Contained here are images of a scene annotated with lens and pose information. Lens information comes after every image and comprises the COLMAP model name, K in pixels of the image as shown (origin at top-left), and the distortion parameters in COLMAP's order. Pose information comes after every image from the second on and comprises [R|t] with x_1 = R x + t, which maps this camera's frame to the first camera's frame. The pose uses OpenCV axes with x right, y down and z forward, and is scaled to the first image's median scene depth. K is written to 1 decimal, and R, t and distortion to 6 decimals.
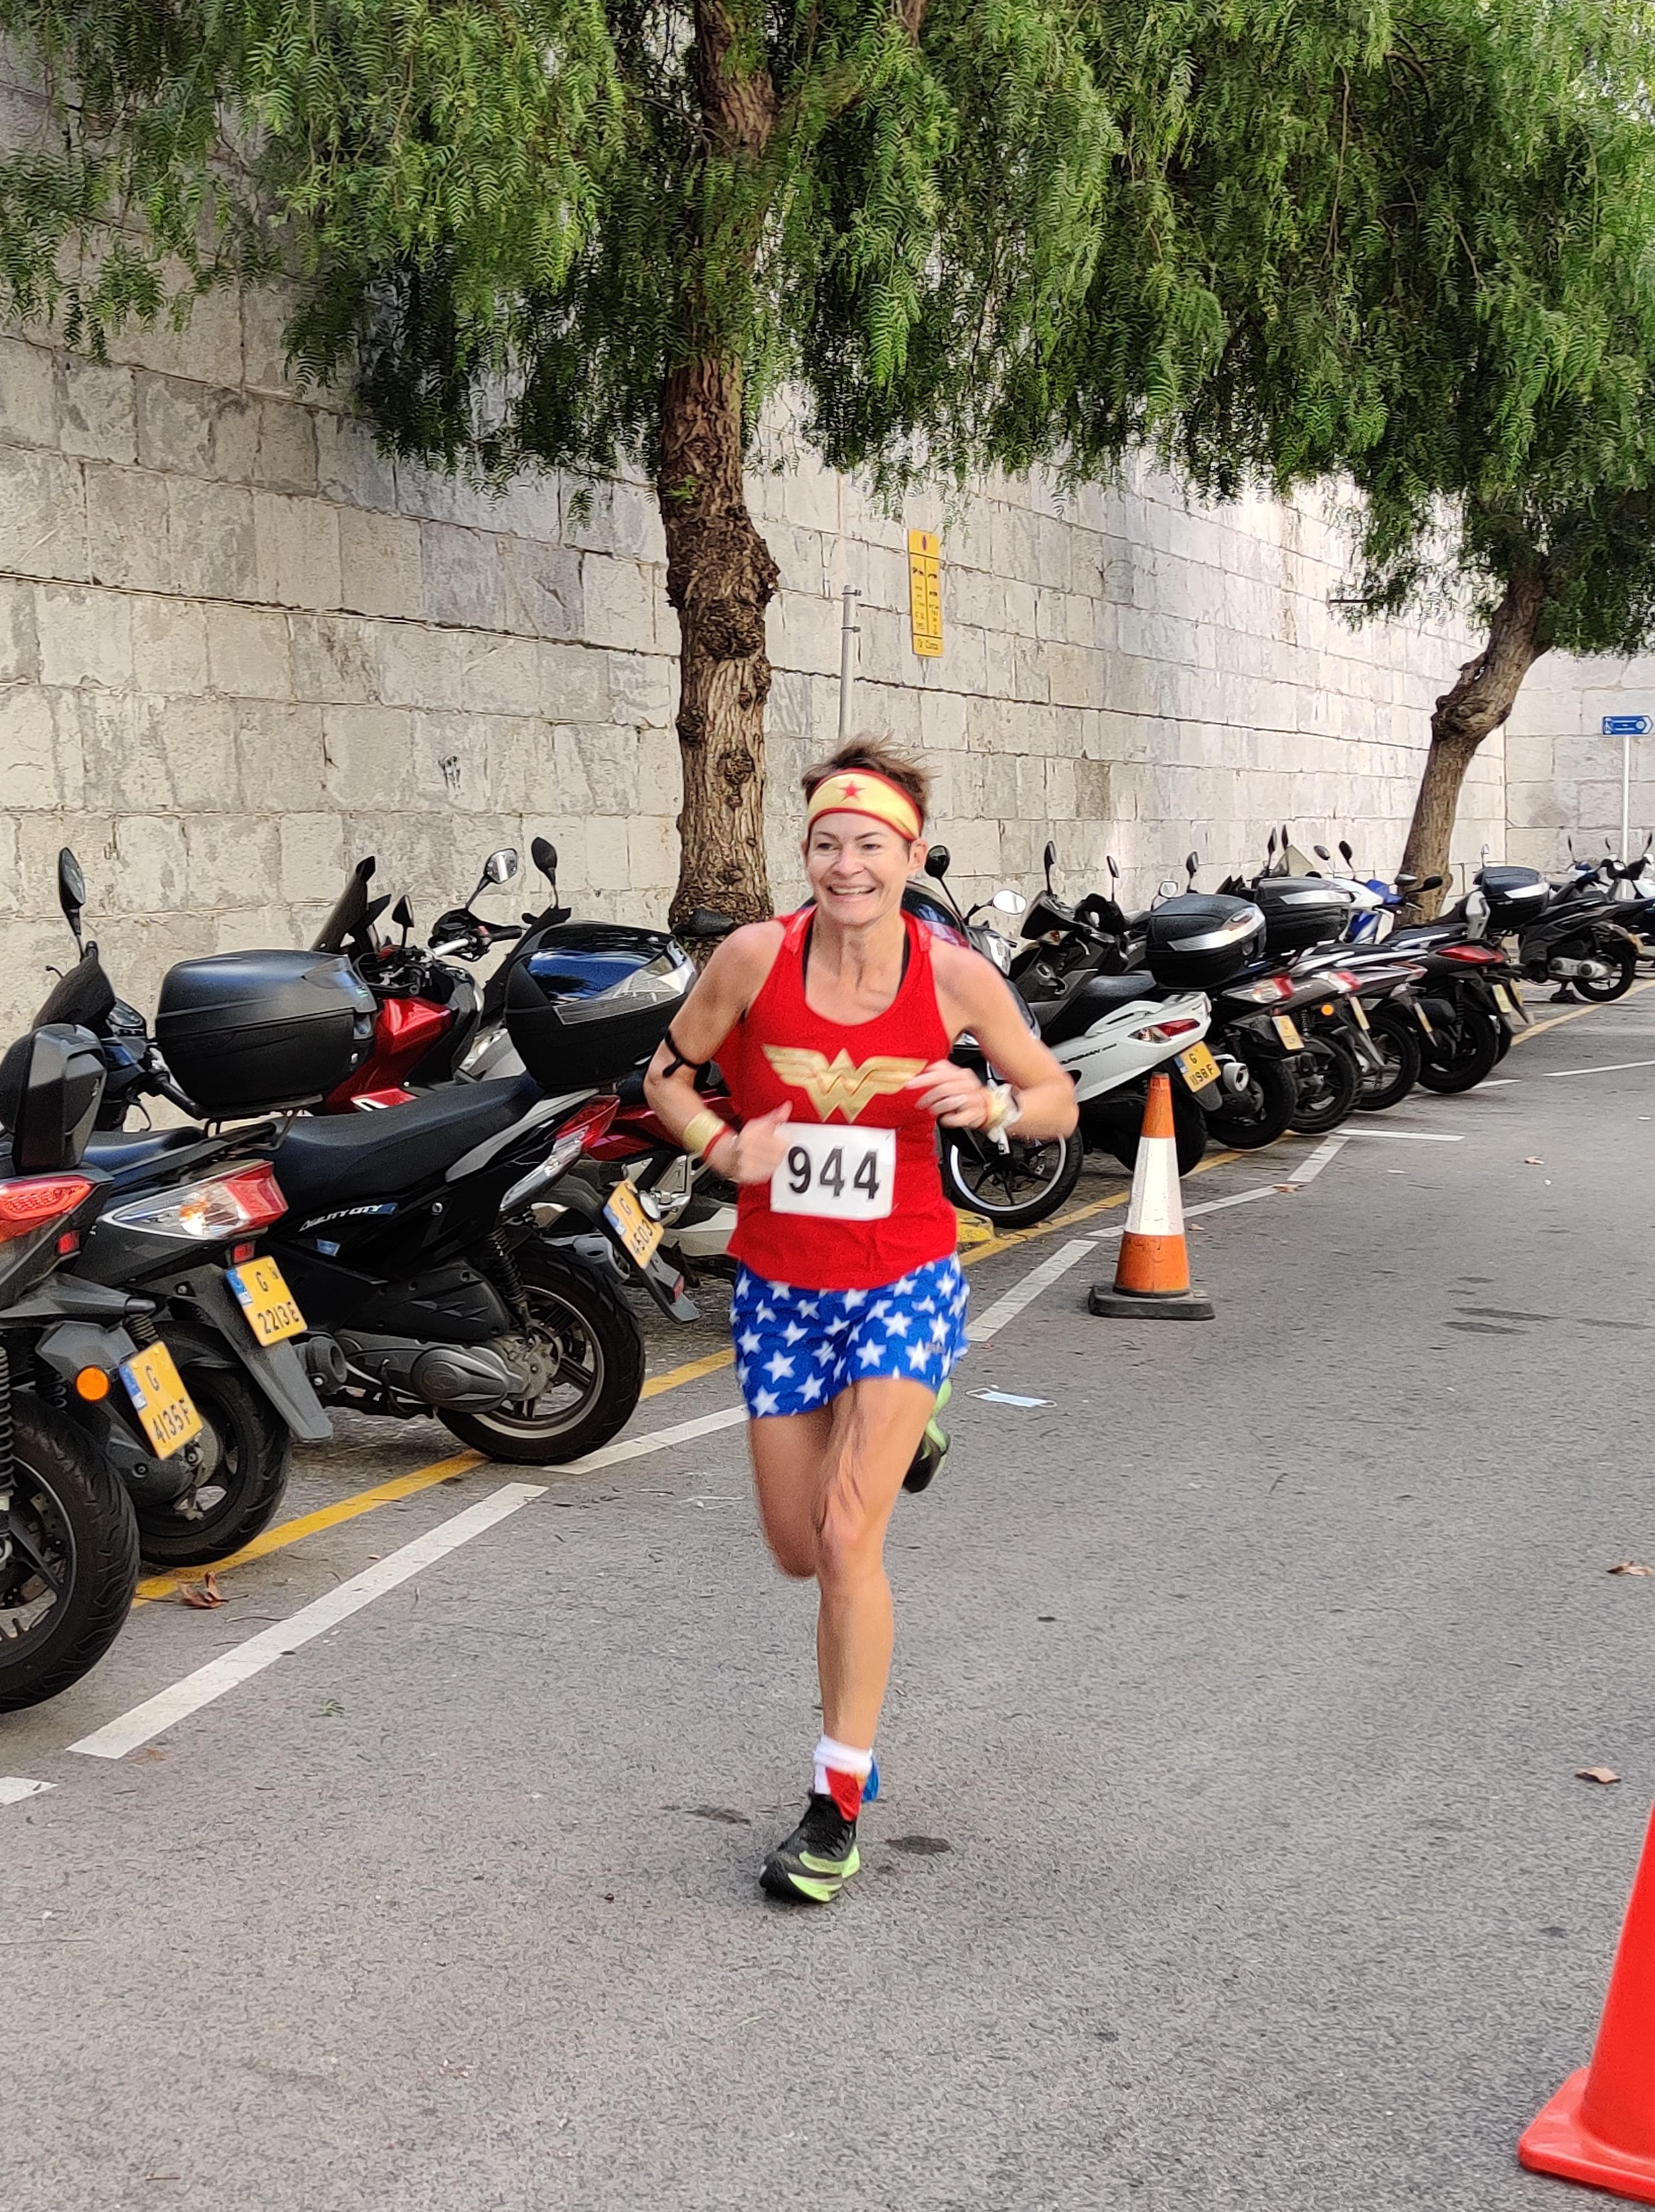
lens RADIAL K [[3004.3, 0, 734.8], [0, 3004.3, 1129.2], [0, 0, 1]] dist [0.080754, -0.348814]
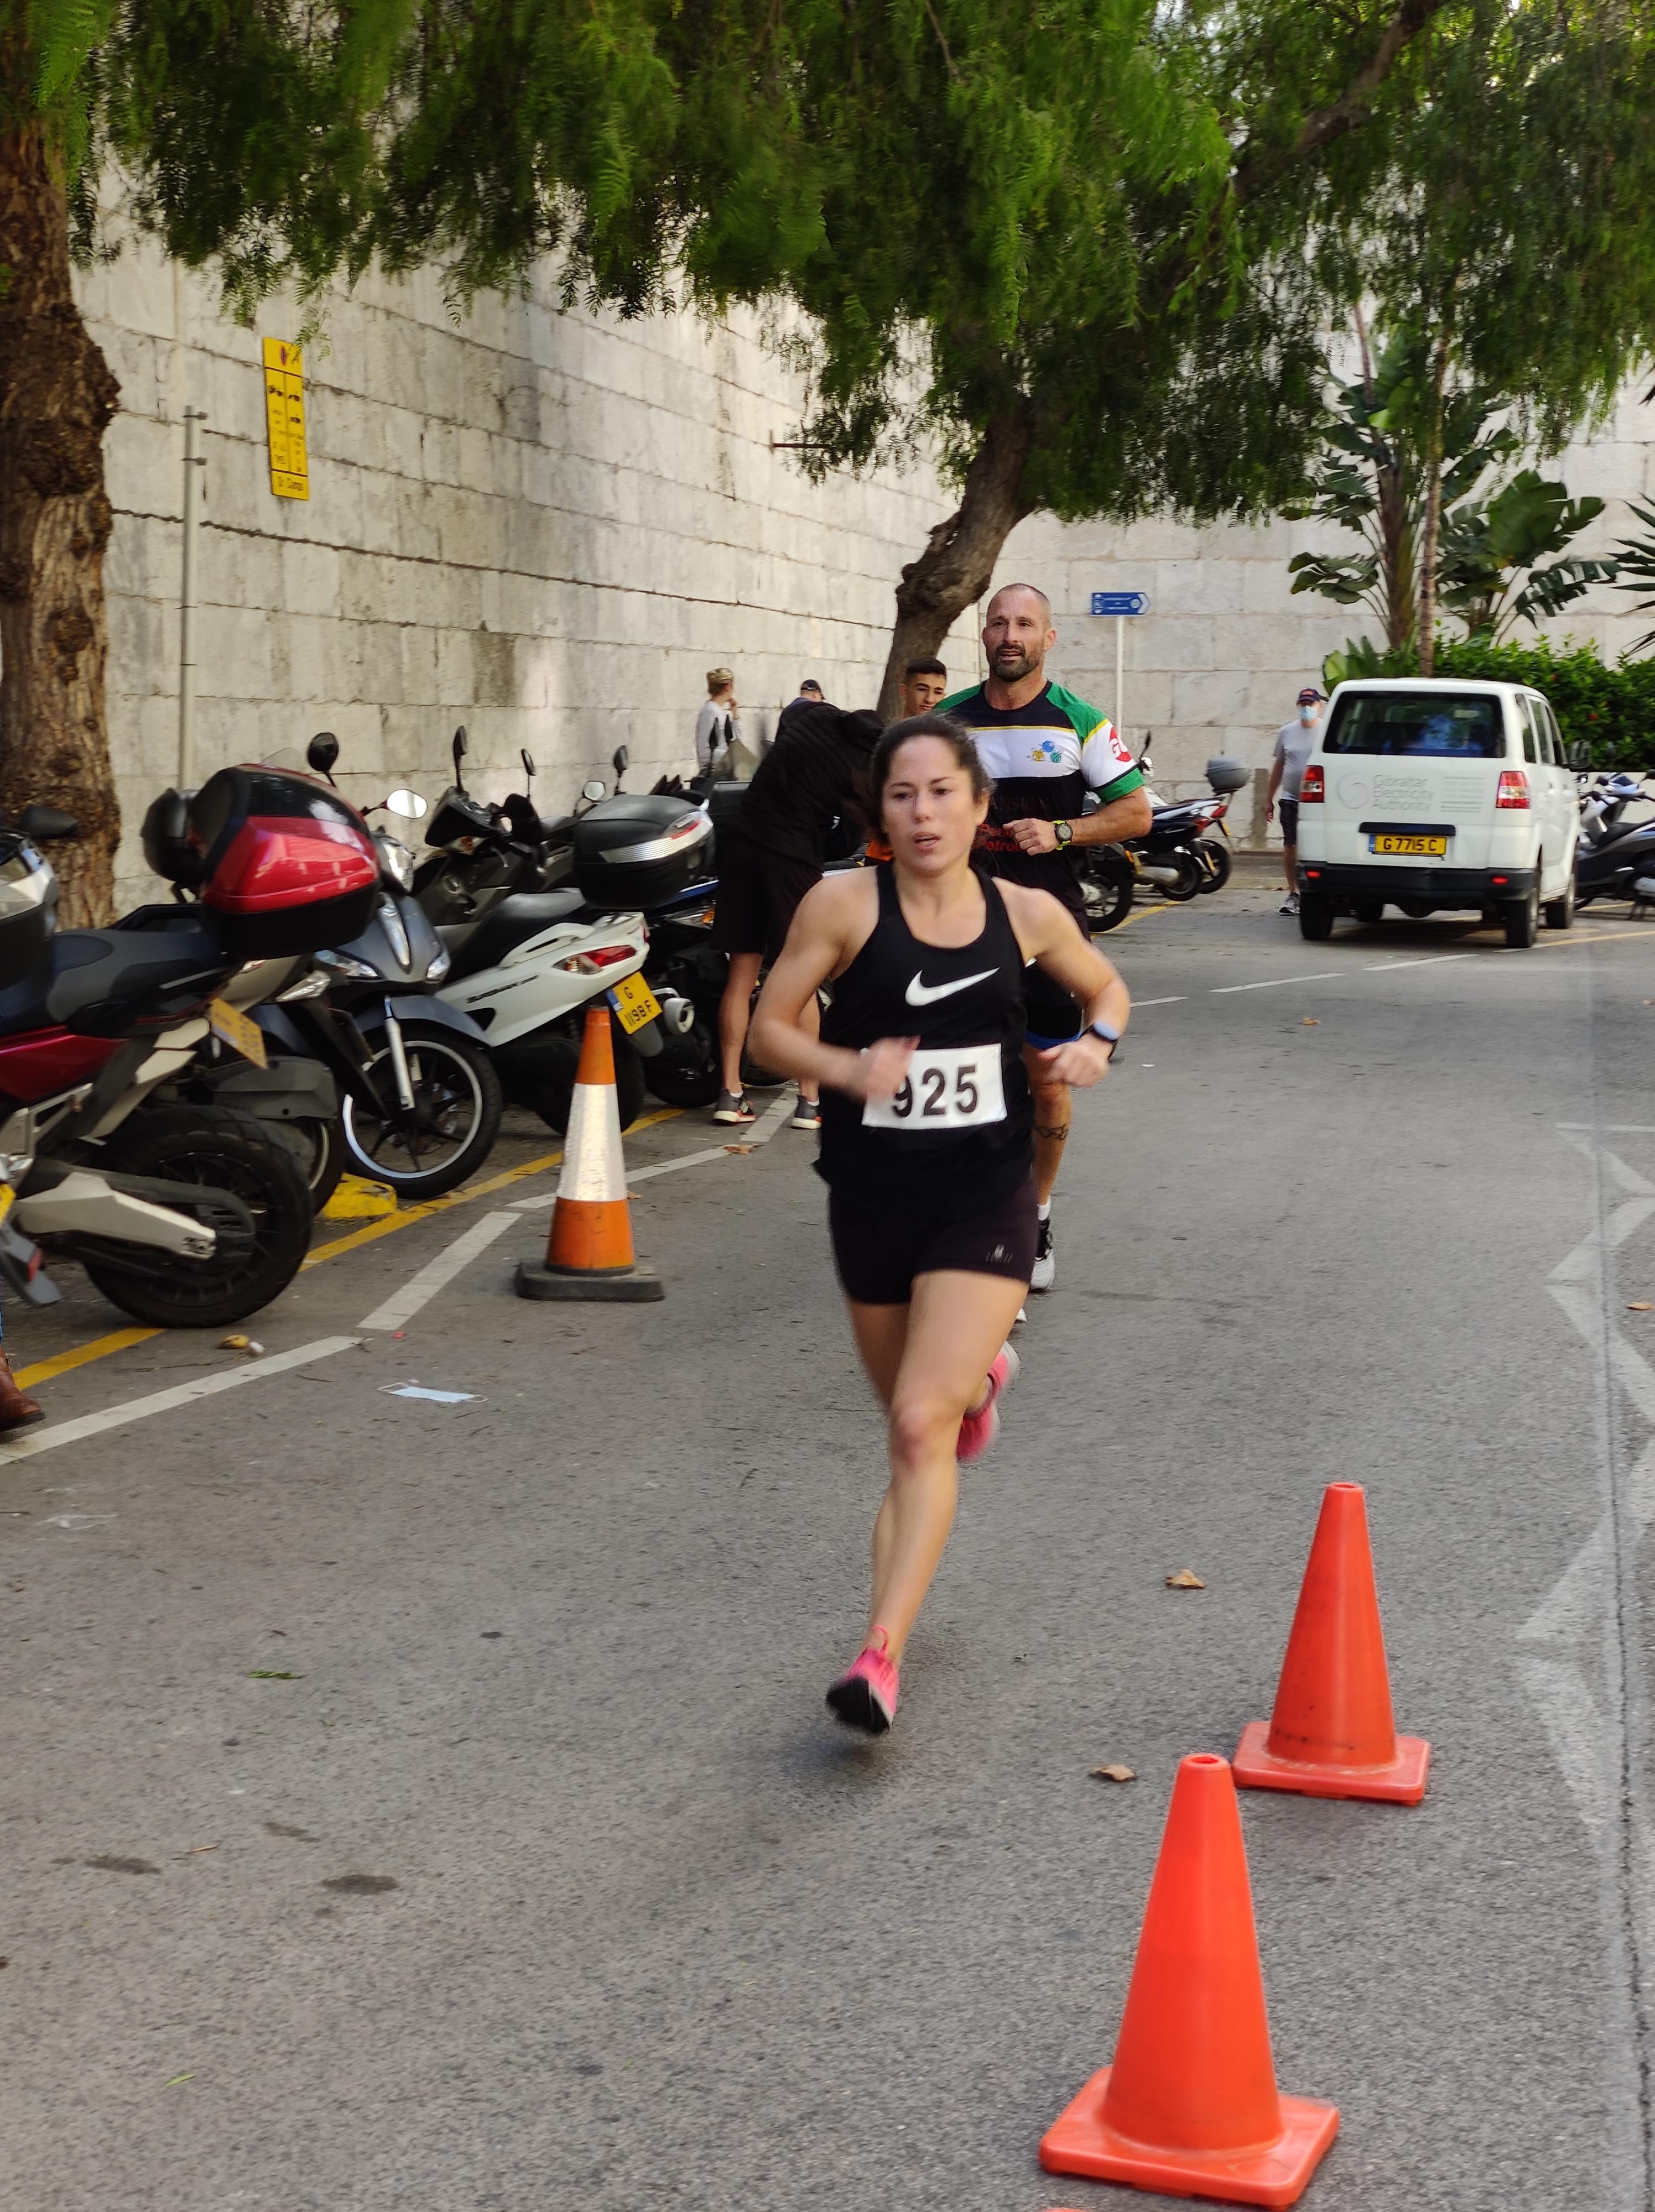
lens RADIAL K [[3767.1, 0, 835.9], [0, 3767.1, 1143.9], [0, 0, 1]] dist [0.148838, -0.056815]
pose [[0.977576, -0.011446, 0.210272, -0.014815], [0.008822, 0.999871, 0.013413, 0.005345], [-0.210398, -0.011258, 0.977551, -0.041438]]
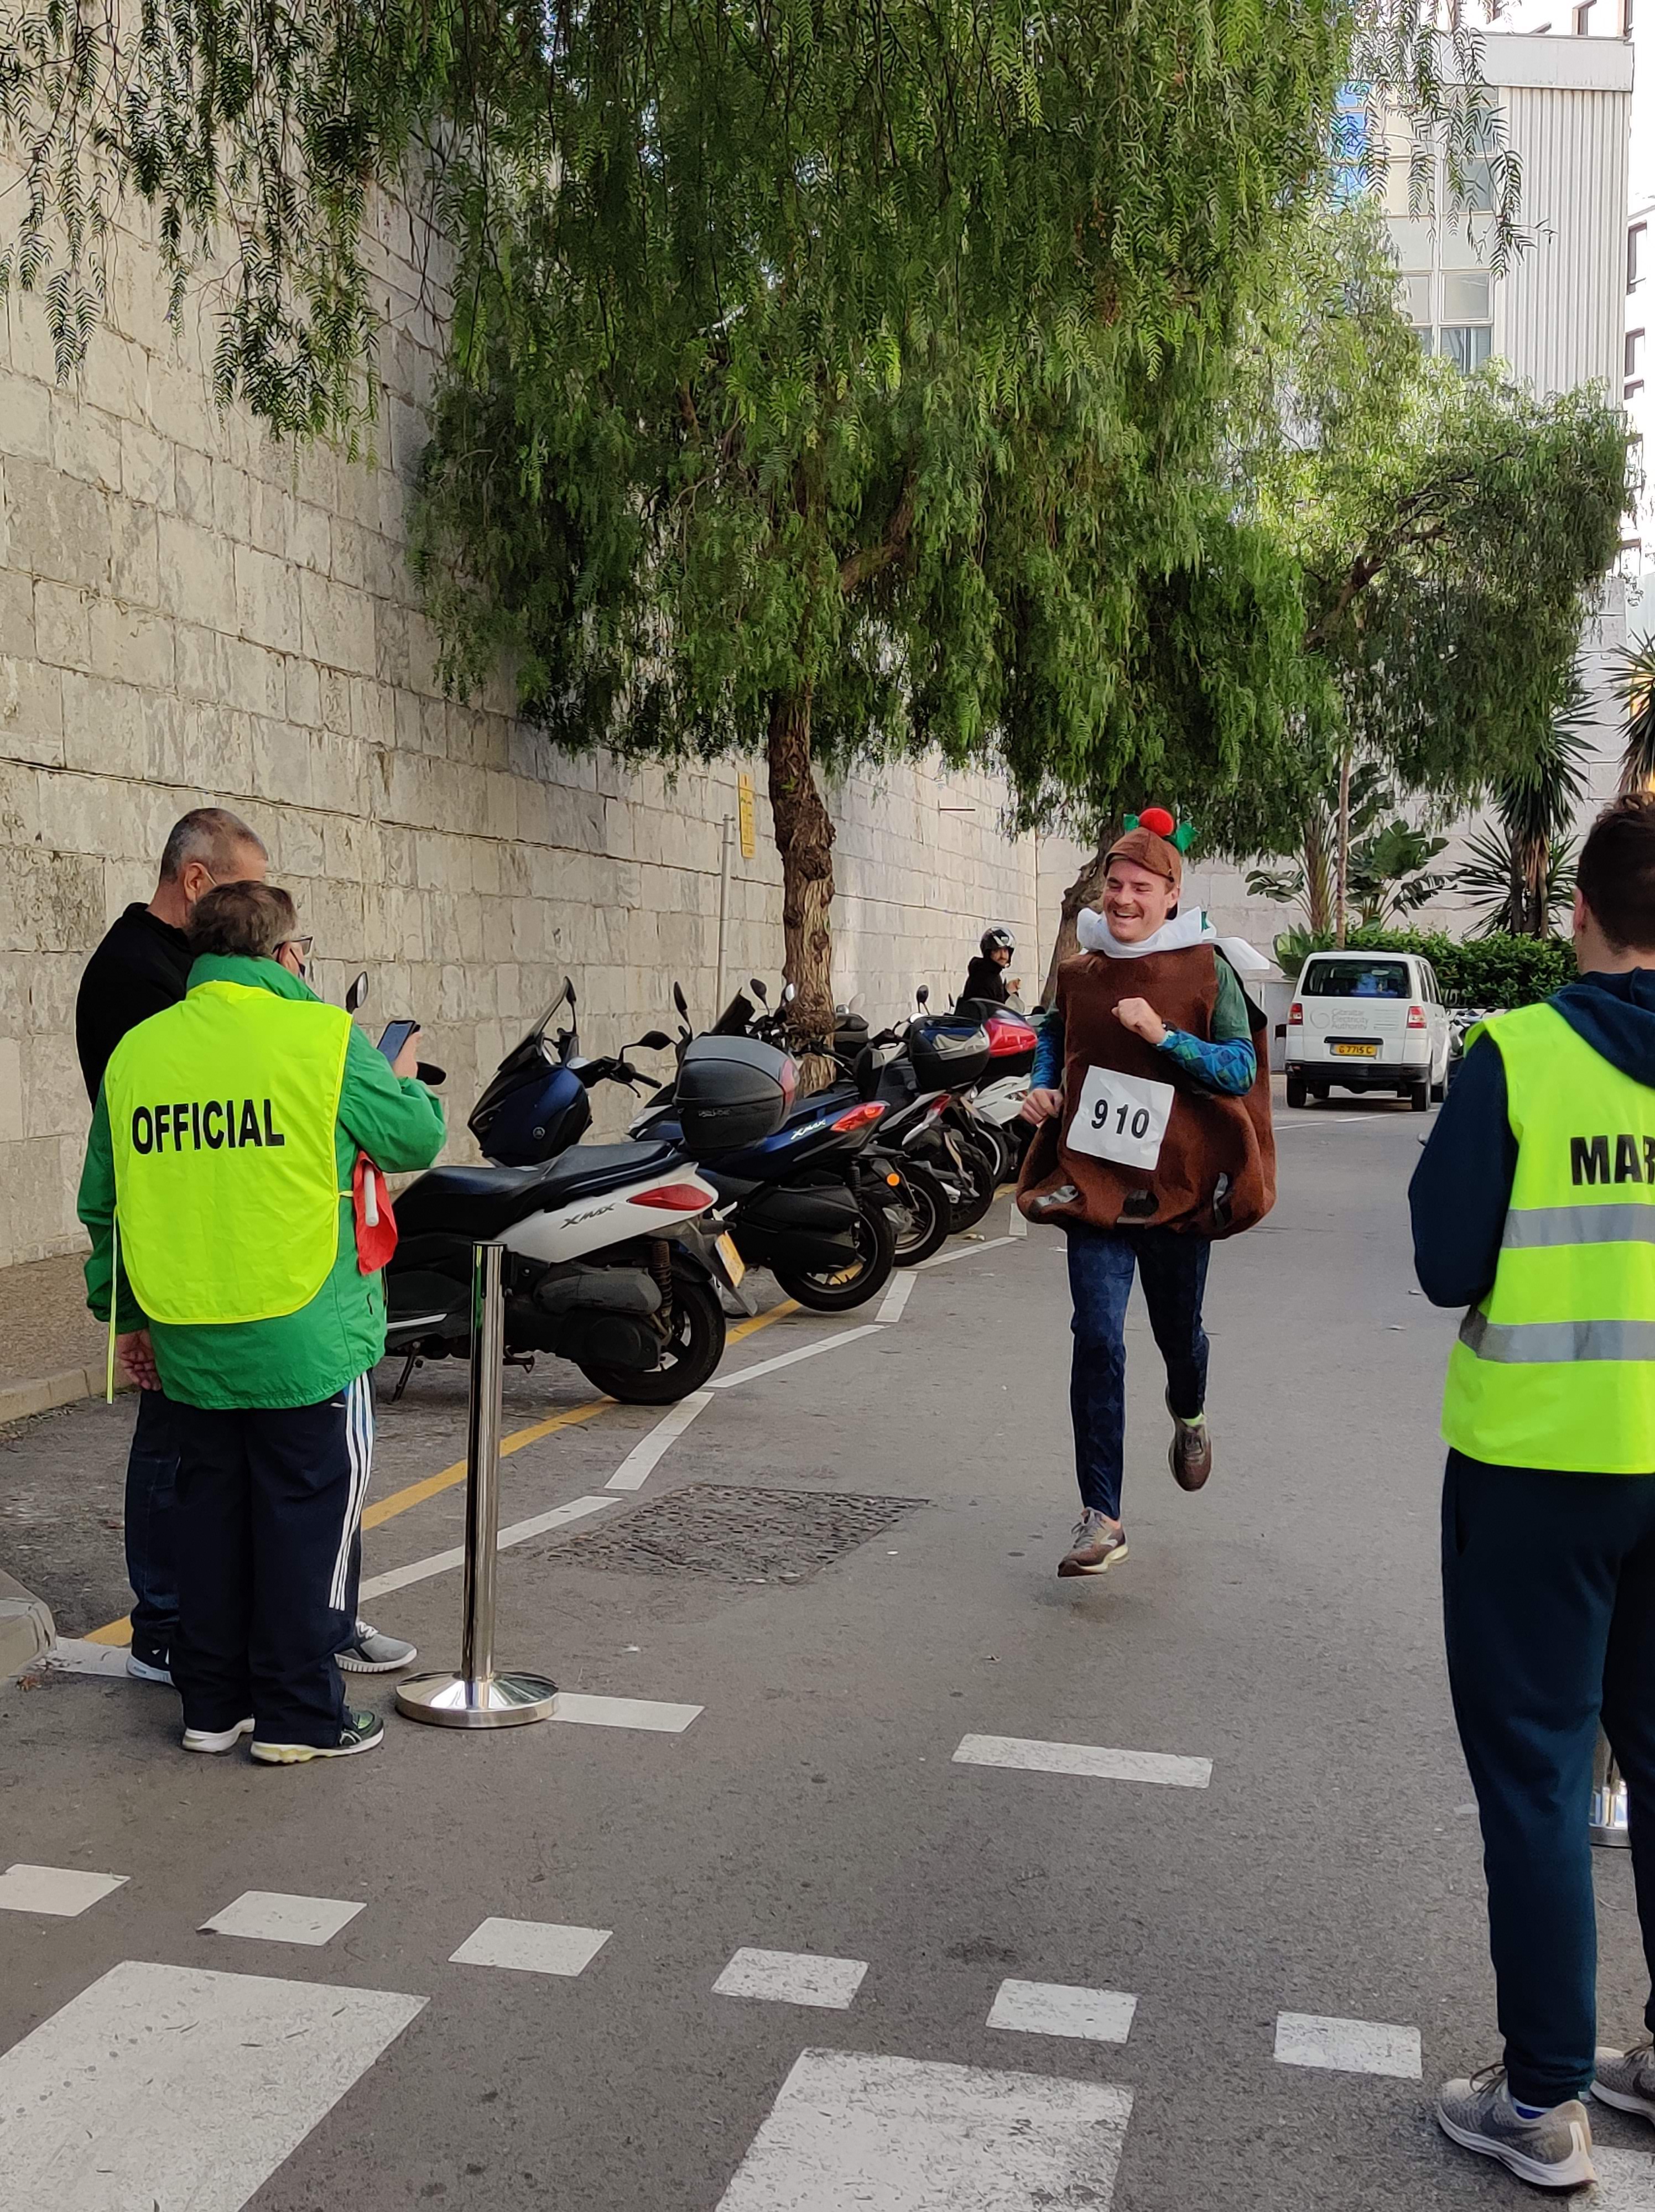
lens RADIAL K [[3004.3, 0, 734.8], [0, 3004.3, 1129.2], [0, 0, 1]] dist [0.080754, -0.348814]
pose [[0.980714, -0.002346, 0.195434, -0.398217], [0.012003, 0.998763, -0.048245, 0.076571], [-0.195079, 0.049661, 0.979530, -0.726908]]
